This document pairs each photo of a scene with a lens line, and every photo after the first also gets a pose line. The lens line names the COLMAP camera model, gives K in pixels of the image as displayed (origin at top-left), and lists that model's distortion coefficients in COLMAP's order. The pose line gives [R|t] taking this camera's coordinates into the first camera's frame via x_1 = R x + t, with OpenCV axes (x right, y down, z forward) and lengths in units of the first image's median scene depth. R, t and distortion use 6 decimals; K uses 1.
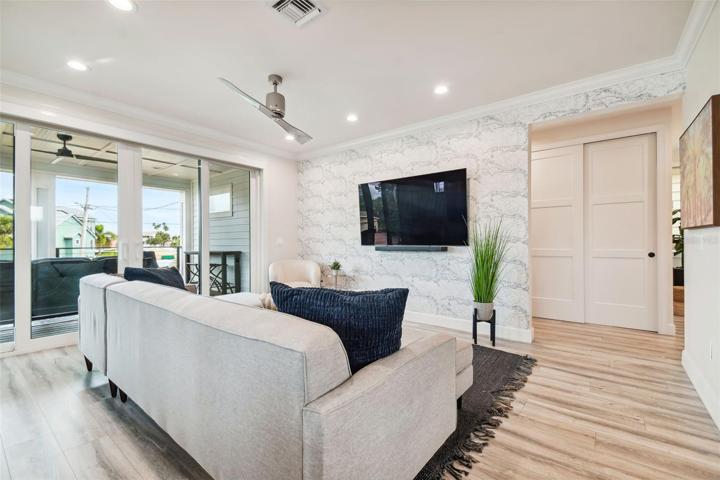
lens RADIAL K [[318.5, 0, 358.7], [0, 318.5, 244.0], [0, 0, 1]] dist [-0.000944, -0.000093]
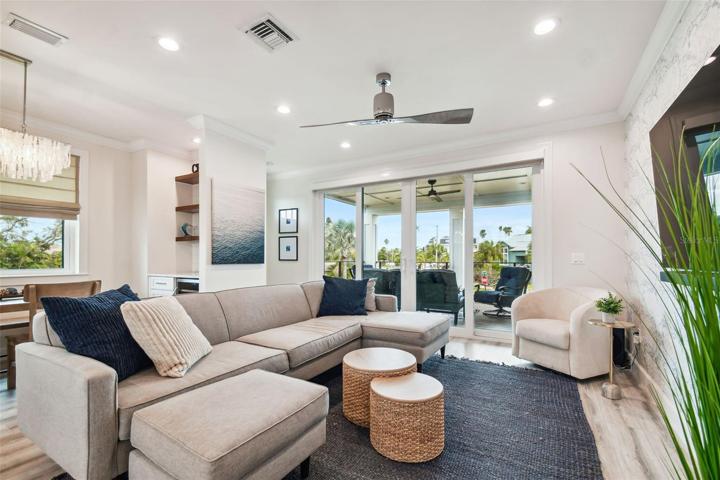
lens RADIAL K [[315.3, 0, 358.2], [0, 315.3, 256.1], [0, 0, 1]] dist [-0.000060, -0.000111]
pose [[0.129974, -0.008478, -0.991481, 0.561479], [0.001658, 0.999964, -0.008333, -0.004935], [0.991516, -0.000561, 0.129984, 0.736520]]
